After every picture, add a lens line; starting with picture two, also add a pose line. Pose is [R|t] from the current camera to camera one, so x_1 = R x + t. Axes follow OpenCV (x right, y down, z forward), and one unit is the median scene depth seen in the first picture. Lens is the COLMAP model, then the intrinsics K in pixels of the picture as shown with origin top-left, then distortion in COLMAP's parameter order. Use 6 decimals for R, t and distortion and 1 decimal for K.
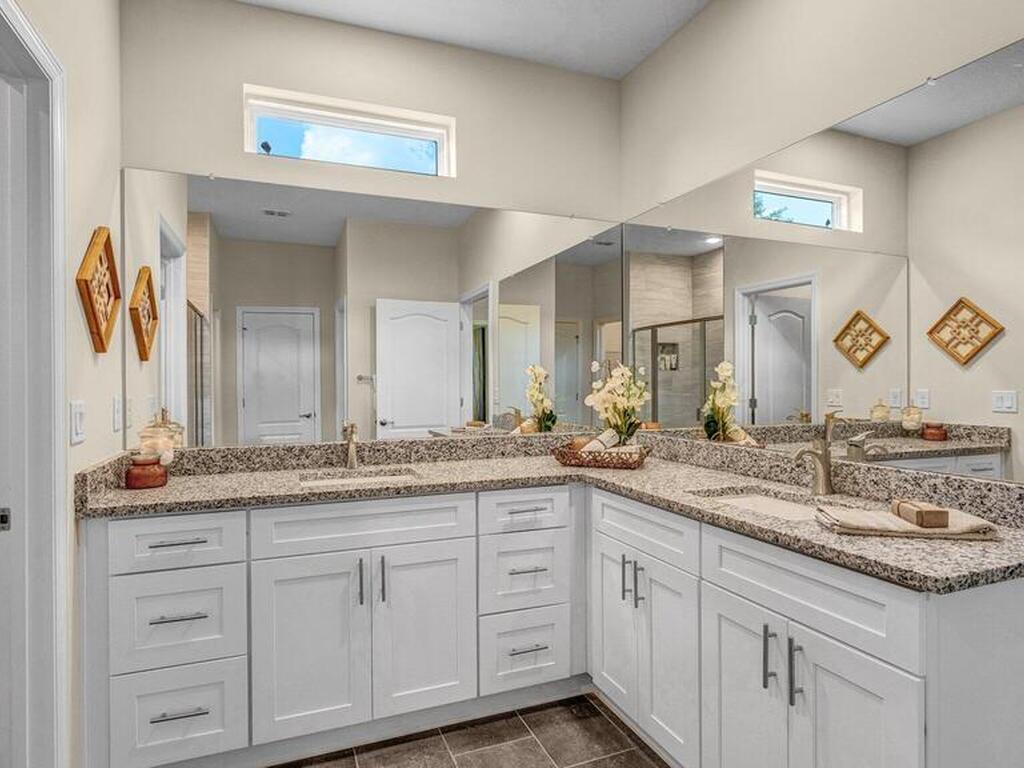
lens RADIAL K [[576.4, 0, 512.0], [0, 576.4, 384.0], [0, 0, 1]] dist [-0.002230, -0.000470]
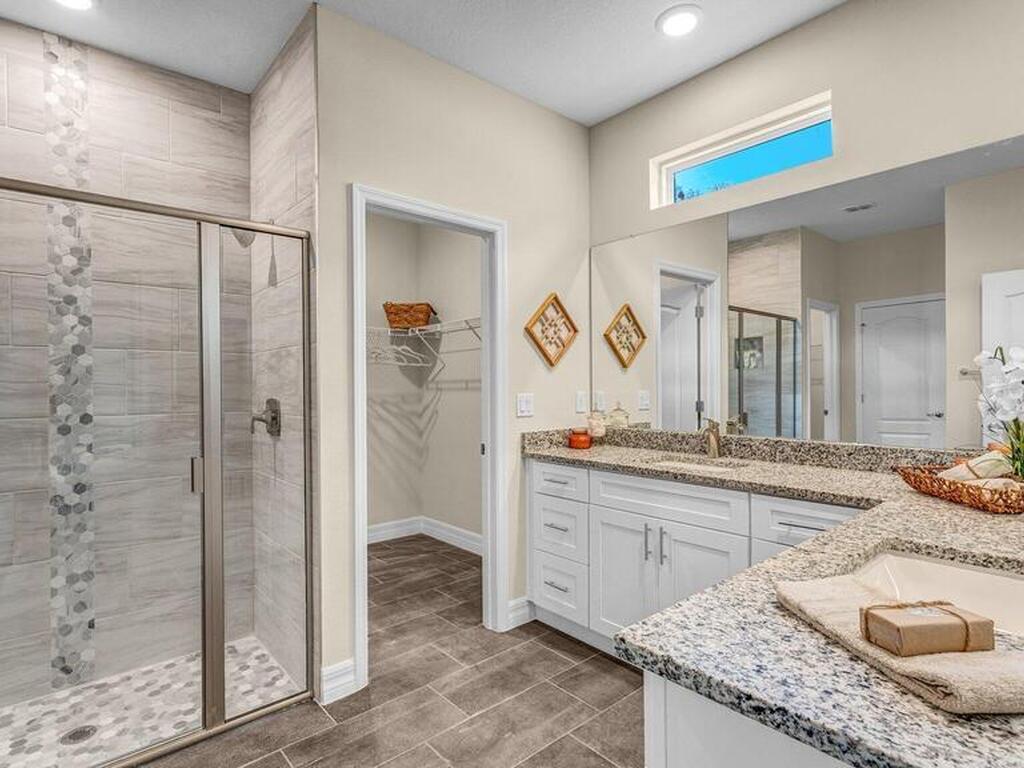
lens RADIAL K [[554.1, 0, 512.0], [0, 554.1, 384.0], [0, 0, 1]] dist [0.001088, -0.000329]
pose [[0.314378, 0.001941, -0.949296, 0.720420], [0.007779, 0.999959, 0.004621, -0.008563], [0.949266, -0.008837, 0.314350, 0.312437]]
